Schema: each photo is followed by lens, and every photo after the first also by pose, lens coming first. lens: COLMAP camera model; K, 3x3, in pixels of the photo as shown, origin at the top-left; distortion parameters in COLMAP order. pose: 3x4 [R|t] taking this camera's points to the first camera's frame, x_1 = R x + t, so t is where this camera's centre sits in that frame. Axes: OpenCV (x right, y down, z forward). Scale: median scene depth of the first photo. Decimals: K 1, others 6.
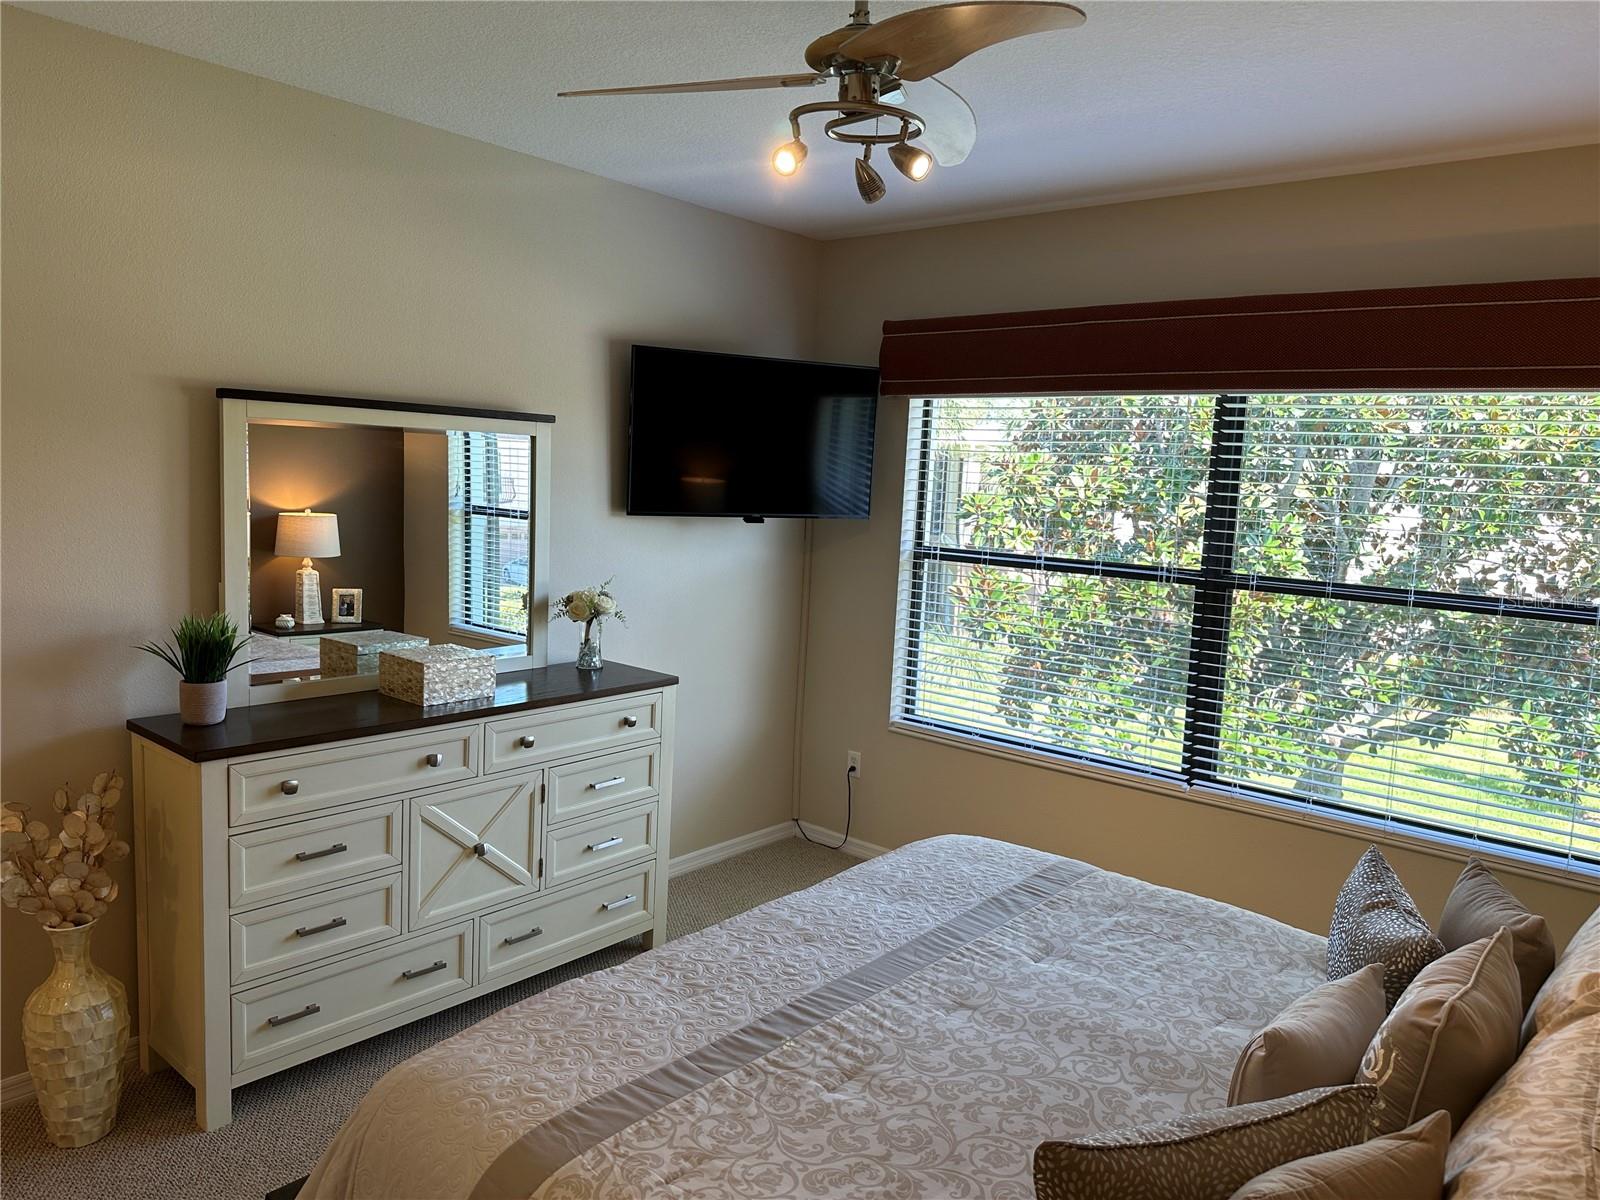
lens RADIAL K [[1124.6, 0, 794.0], [0, 1124.6, 597.0], [0, 0, 1]] dist [-0.001851, -0.005169]
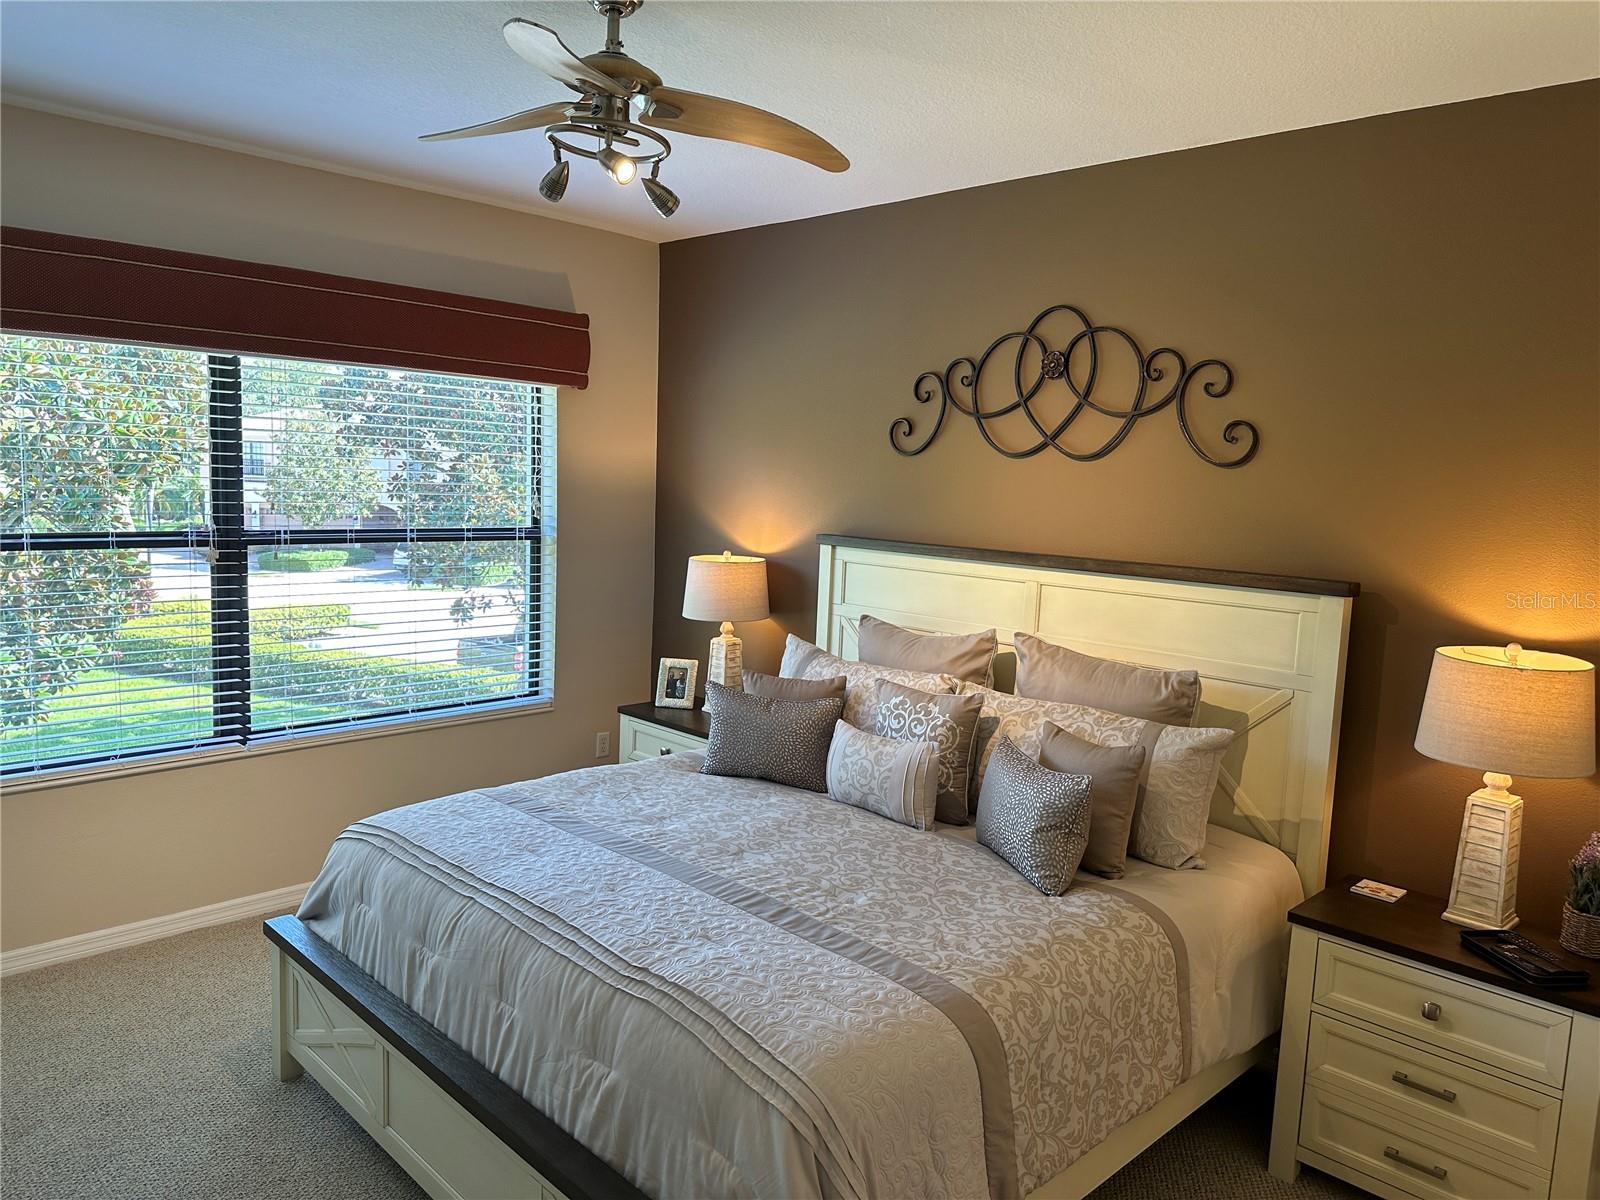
lens RADIAL K [[1102.7, 0, 788.1], [0, 1102.7, 602.1], [0, 0, 1]] dist [0.068101, -0.002093]
pose [[0.081029, -0.162776, 0.983330, -1.096714], [0.083065, 0.984245, 0.156083, -0.140433], [-0.993244, 0.069033, 0.093273, 0.774628]]
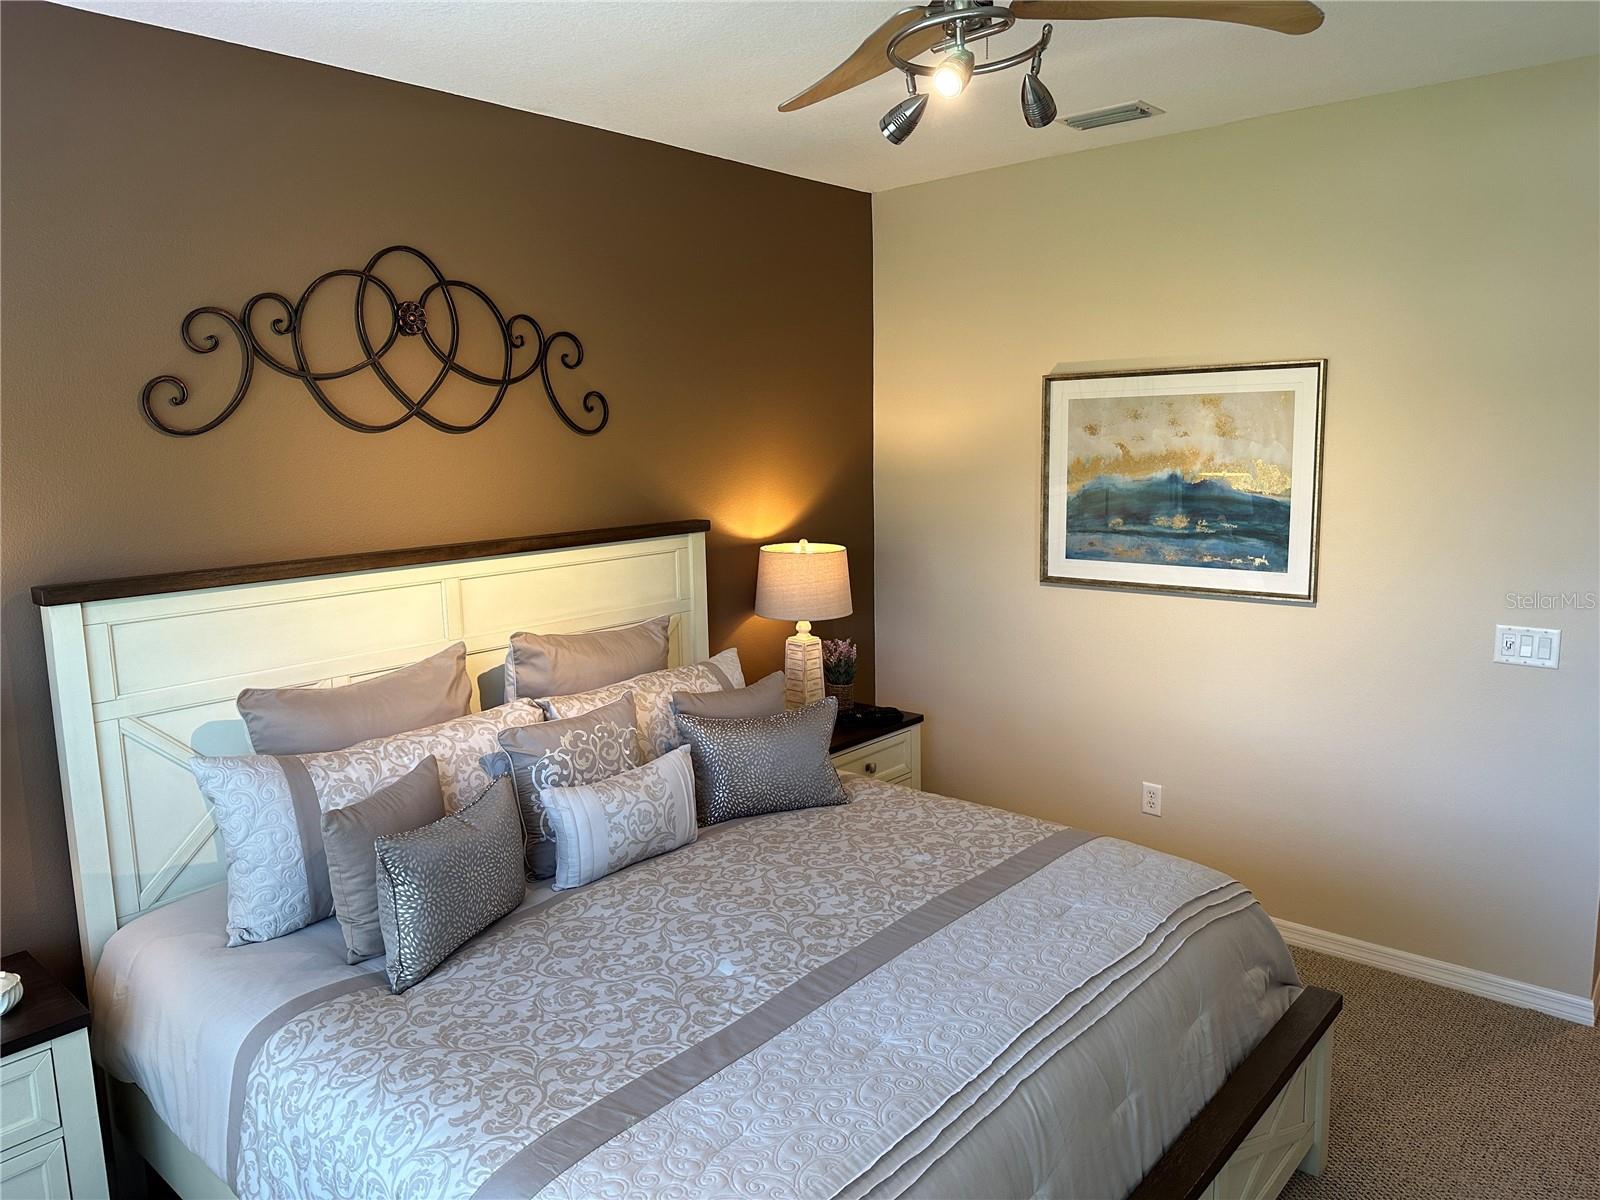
lens RADIAL K [[1102.7, 0, 788.1], [0, 1102.7, 602.1], [0, 0, 1]] dist [0.068101, -0.002093]
pose [[-0.999616, -0.024882, 0.012231, 0.174342], [-0.020586, 0.961589, 0.273721, -0.251315], [-0.018572, 0.273364, -0.961731, 1.961309]]
